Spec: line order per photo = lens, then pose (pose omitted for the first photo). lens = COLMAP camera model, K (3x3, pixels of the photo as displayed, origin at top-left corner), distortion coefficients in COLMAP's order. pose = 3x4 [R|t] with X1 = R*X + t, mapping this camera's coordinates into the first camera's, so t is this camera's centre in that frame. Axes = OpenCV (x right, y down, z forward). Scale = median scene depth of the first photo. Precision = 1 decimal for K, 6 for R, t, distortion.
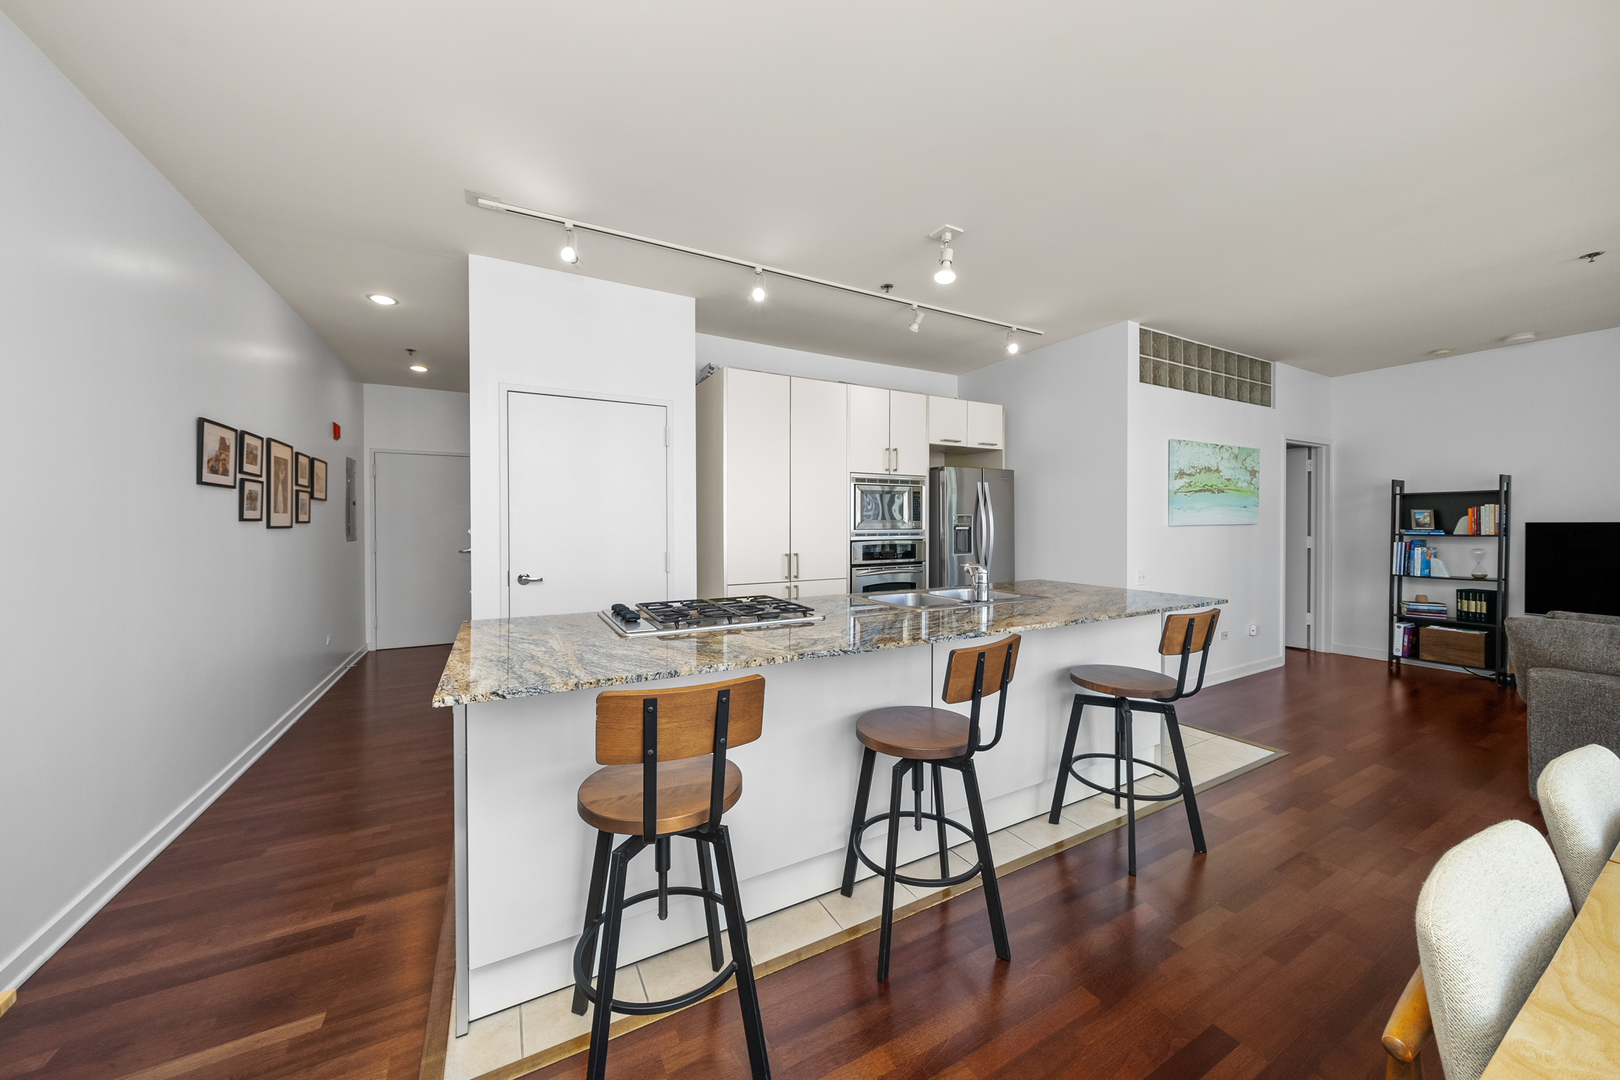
lens RADIAL K [[556.6, 0, 804.9], [0, 556.6, 529.3], [0, 0, 1]] dist [0.000375, 0.000151]
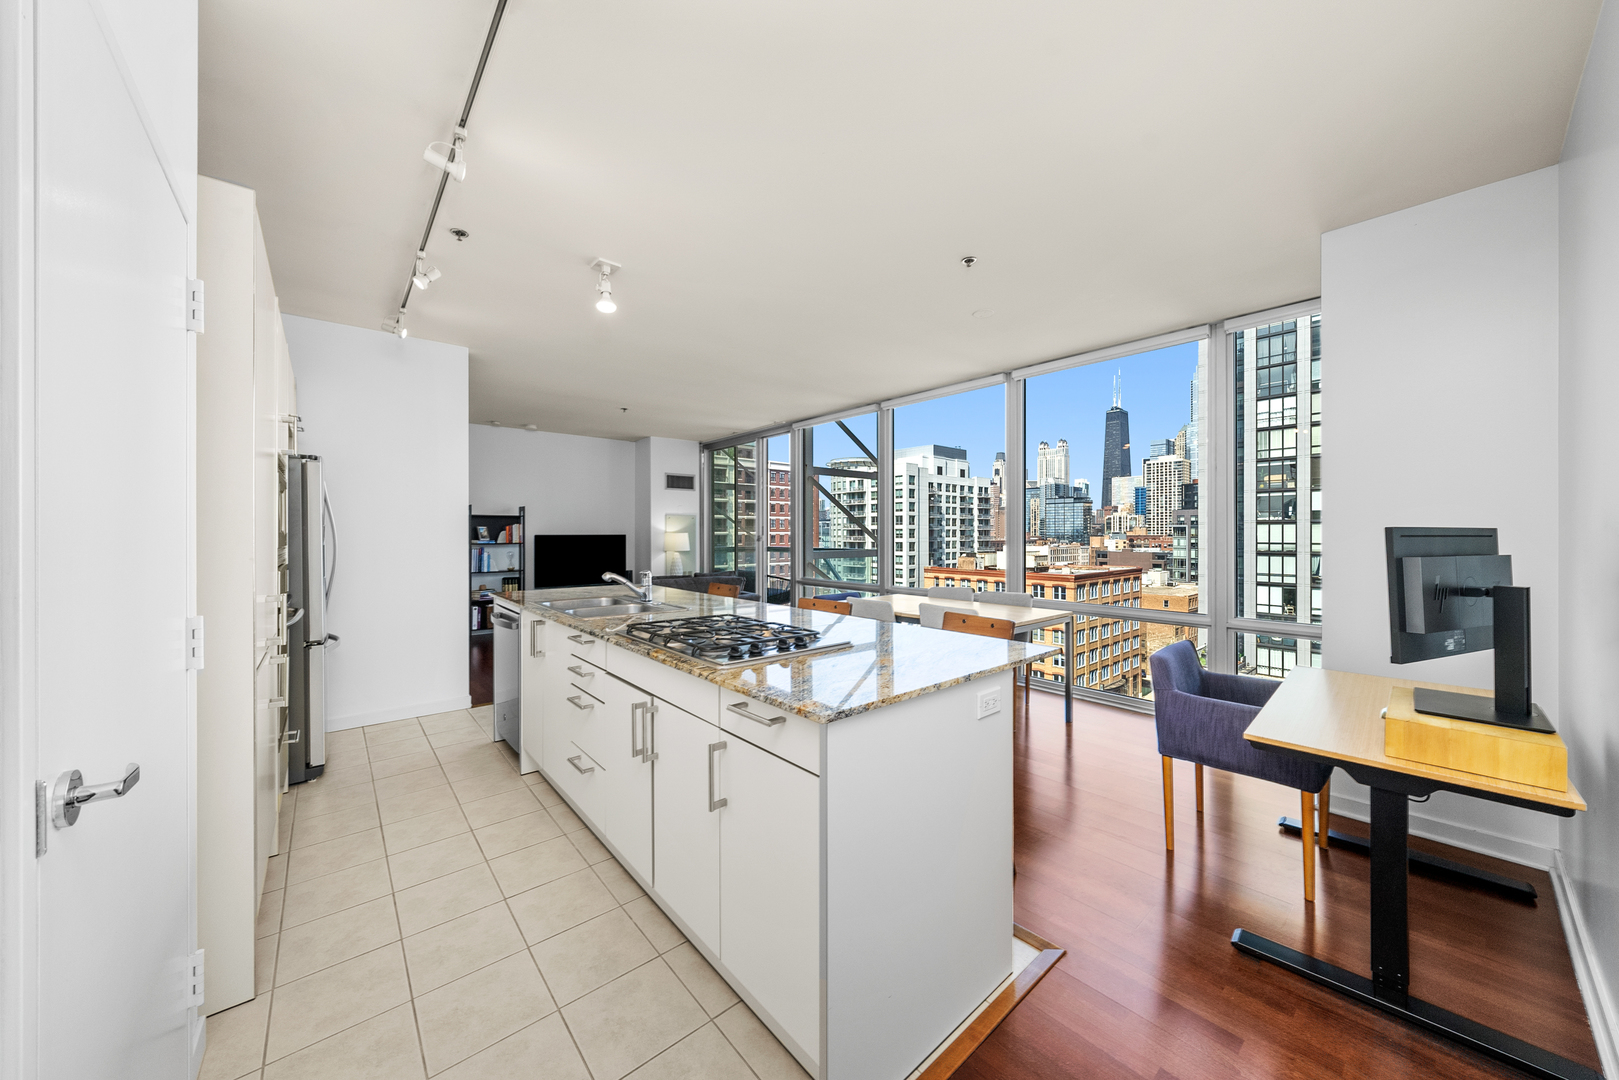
lens RADIAL K [[557.0, 0, 802.2], [0, 557.0, 533.3], [0, 0, 1]] dist [0.000502, 0.000039]
pose [[-0.206637, 0.002742, 0.978414, -0.555364], [0.013346, 0.999911, 0.000016, -0.007096], [-0.978327, 0.013061, -0.206655, 0.546319]]
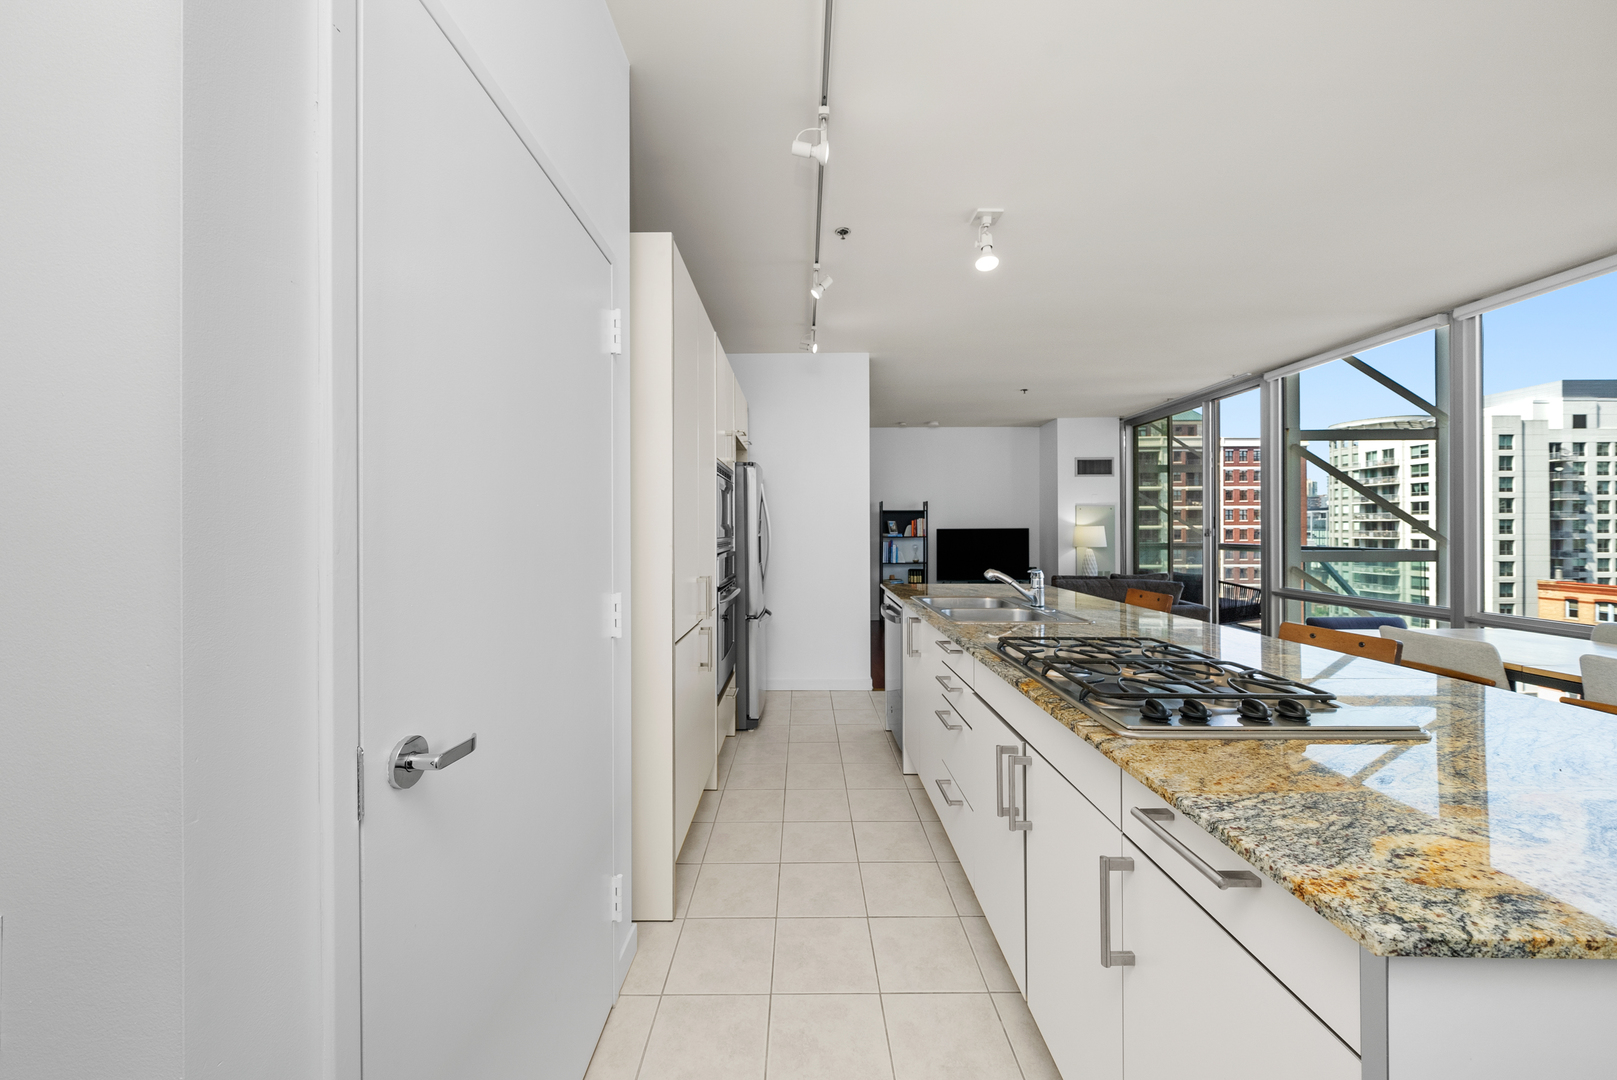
lens RADIAL K [[555.6, 0, 803.4], [0, 555.6, 529.3], [0, 0, 1]] dist [0.000375, 0.000151]
pose [[0.477515, 0.000138, 0.878624, -0.449696], [0.013313, 0.999884, -0.007393, -0.003446], [-0.878523, 0.015227, 0.477458, 0.529825]]
